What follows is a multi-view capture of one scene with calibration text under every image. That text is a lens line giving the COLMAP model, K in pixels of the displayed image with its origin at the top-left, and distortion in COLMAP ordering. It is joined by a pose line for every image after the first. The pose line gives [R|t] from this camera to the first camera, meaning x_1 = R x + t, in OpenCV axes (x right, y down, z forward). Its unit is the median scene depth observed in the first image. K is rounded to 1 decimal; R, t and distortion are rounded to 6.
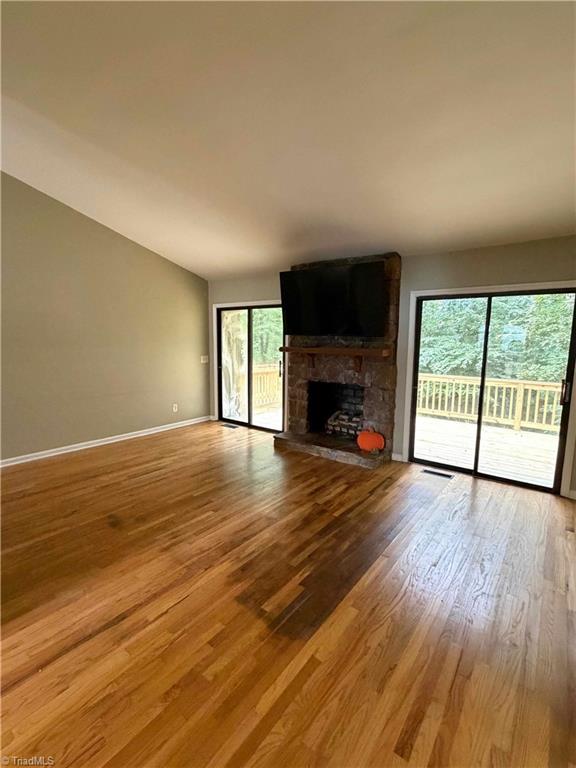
lens RADIAL K [[349.7, 0, 290.7], [0, 349.7, 378.9], [0, 0, 1]] dist [0.012068, -0.000230]
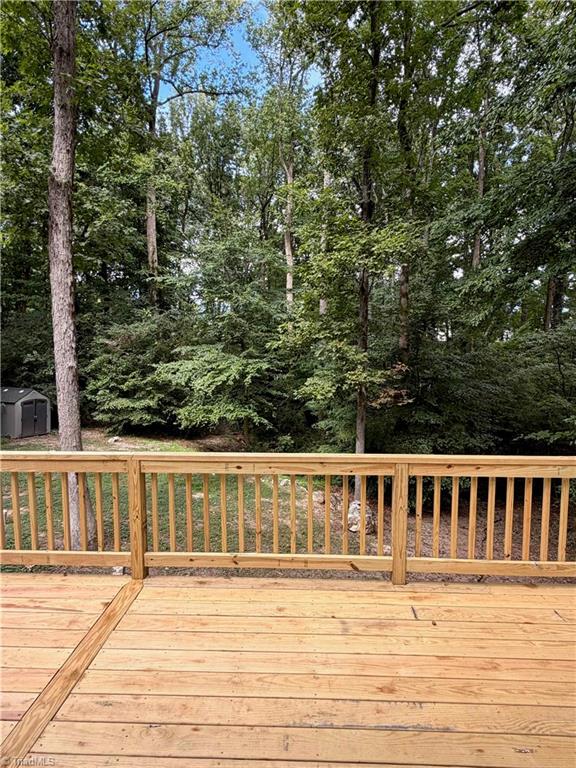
lens RADIAL K [[414.4, 0, 291.0], [0, 414.4, 384.9], [0, 0, 1]] dist [0.002244, -0.000028]
pose [[0.817840, -0.060959, 0.572207, 0.071555], [0.077296, 0.996999, -0.004263, -0.016853], [-0.570230, 0.047716, 0.820098, 0.157961]]
